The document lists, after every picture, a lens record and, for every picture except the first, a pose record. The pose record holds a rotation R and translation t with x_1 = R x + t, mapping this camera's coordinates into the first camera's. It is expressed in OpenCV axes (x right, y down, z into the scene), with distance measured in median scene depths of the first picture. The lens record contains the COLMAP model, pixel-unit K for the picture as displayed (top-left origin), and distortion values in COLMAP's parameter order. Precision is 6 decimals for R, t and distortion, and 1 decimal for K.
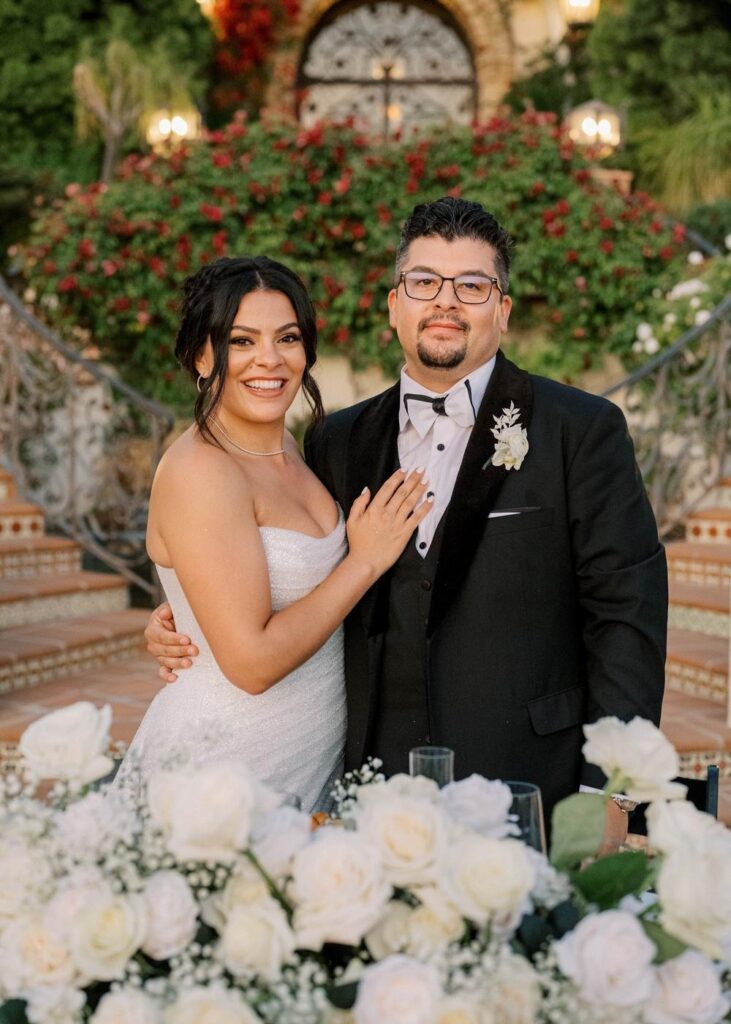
lens RADIAL K [[1697.8, 0, 365.5], [0, 1697.8, 512.0], [0, 0, 1]] dist [-0.002516, 0.039083]
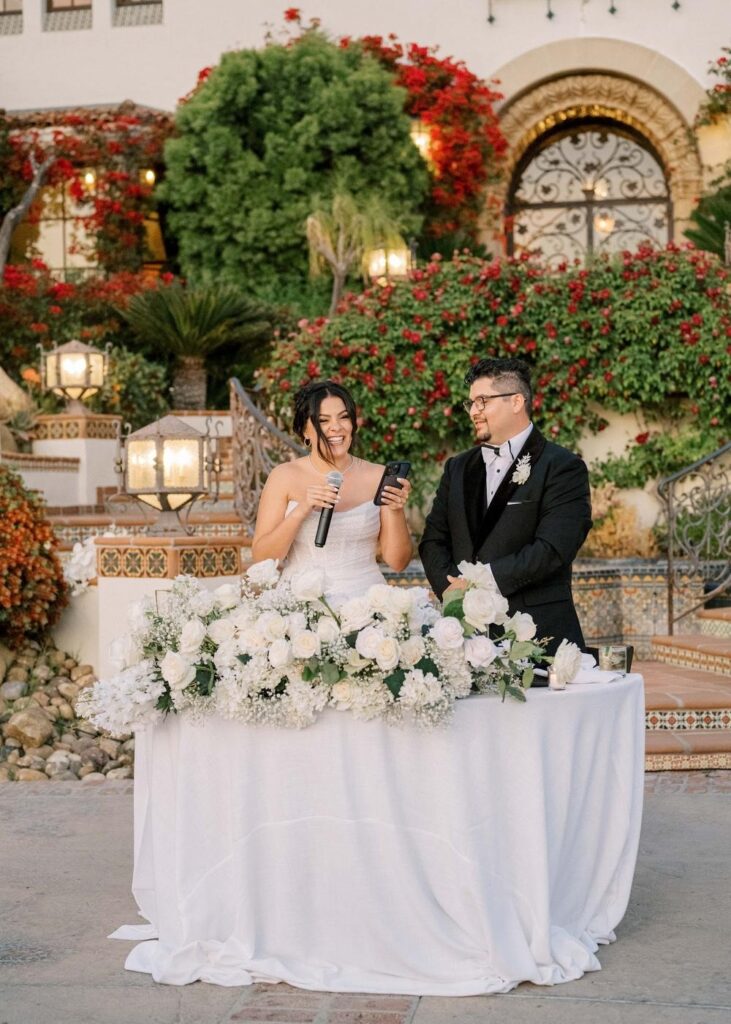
lens RADIAL K [[1697.8, 0, 365.5], [0, 1697.8, 512.0], [0, 0, 1]] dist [-0.002516, 0.039083]
pose [[0.988873, -0.028044, -0.146097, 0.053382], [0.019240, 0.997932, -0.061330, 0.028851], [0.147515, 0.057837, 0.987367, -0.230514]]
